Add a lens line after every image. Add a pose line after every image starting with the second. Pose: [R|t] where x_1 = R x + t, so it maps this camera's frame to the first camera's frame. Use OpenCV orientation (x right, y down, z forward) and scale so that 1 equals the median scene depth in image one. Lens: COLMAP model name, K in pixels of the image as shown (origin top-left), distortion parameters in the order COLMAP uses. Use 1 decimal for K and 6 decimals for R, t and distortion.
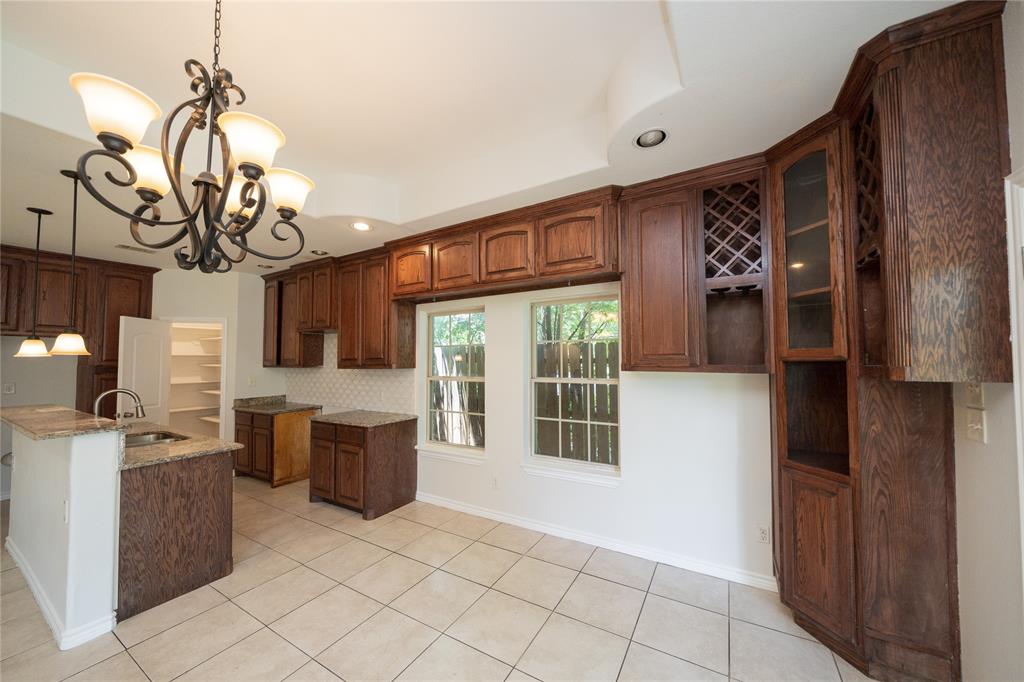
lens RADIAL K [[362.4, 0, 512.8], [0, 362.4, 348.8], [0, 0, 1]] dist [-0.007492, 0.000995]
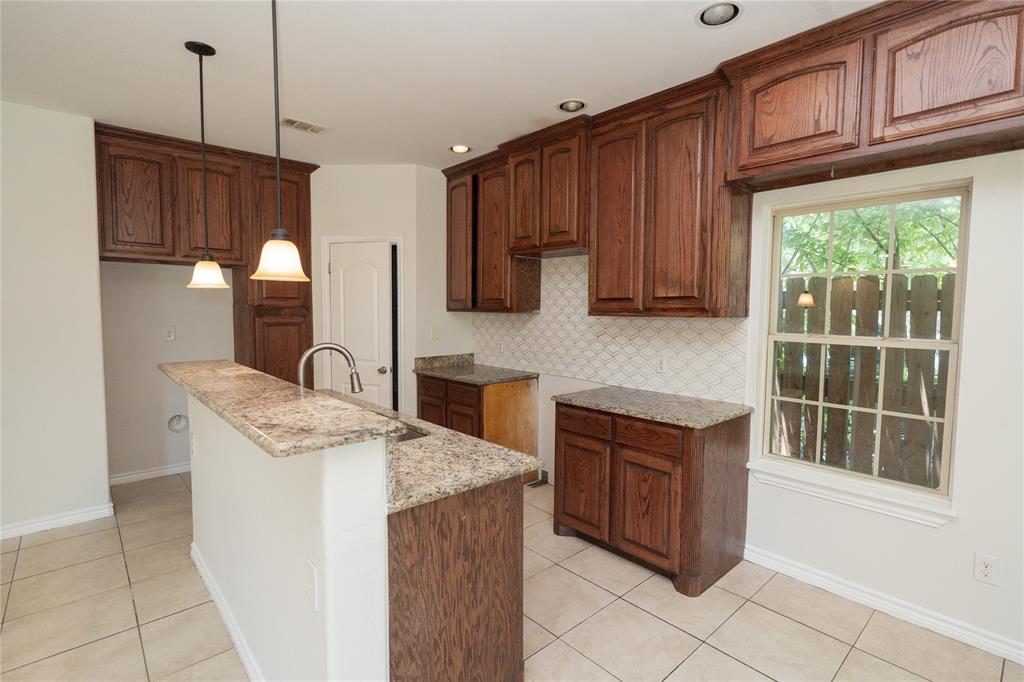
lens RADIAL K [[487.1, 0, 513.3], [0, 487.1, 340.3], [0, 0, 1]] dist [0.012413, -0.000921]
pose [[0.953174, 0.033246, -0.300590, -0.392136], [-0.001814, 0.994550, 0.104249, 0.014189], [0.302418, -0.098822, 0.948039, 0.230339]]
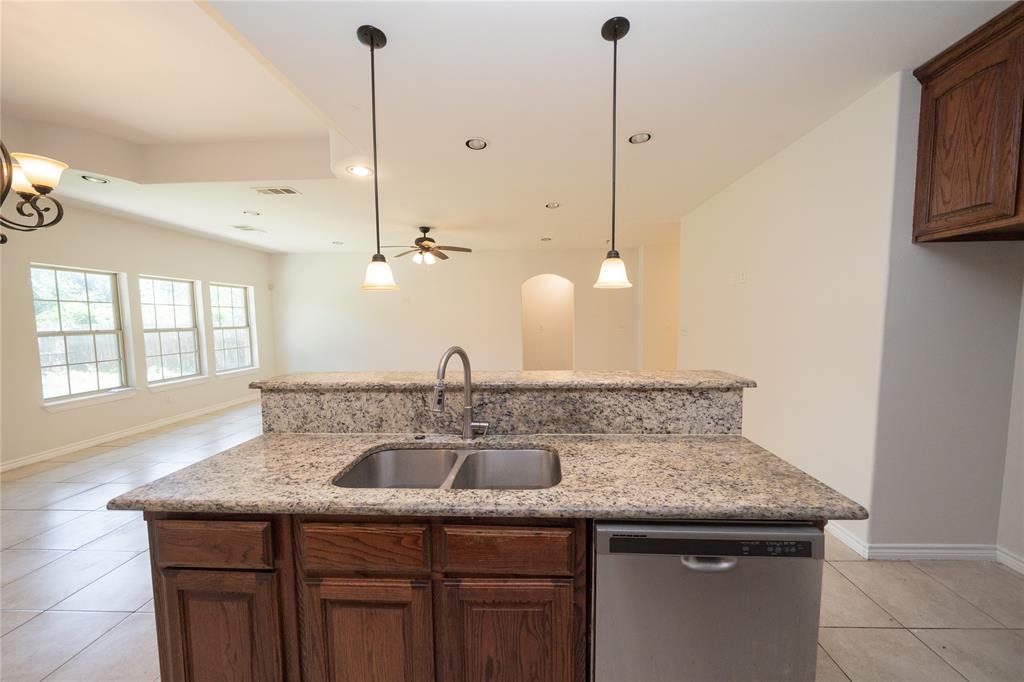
lens RADIAL K [[362.4, 0, 519.8], [0, 362.4, 343.4], [0, 0, 1]] dist [-0.007492, 0.000995]
pose [[-0.876176, 0.040830, -0.480259, -0.645160], [0.026775, 0.998990, 0.036082, 0.063299], [0.481248, 0.018755, -0.876384, 1.040380]]
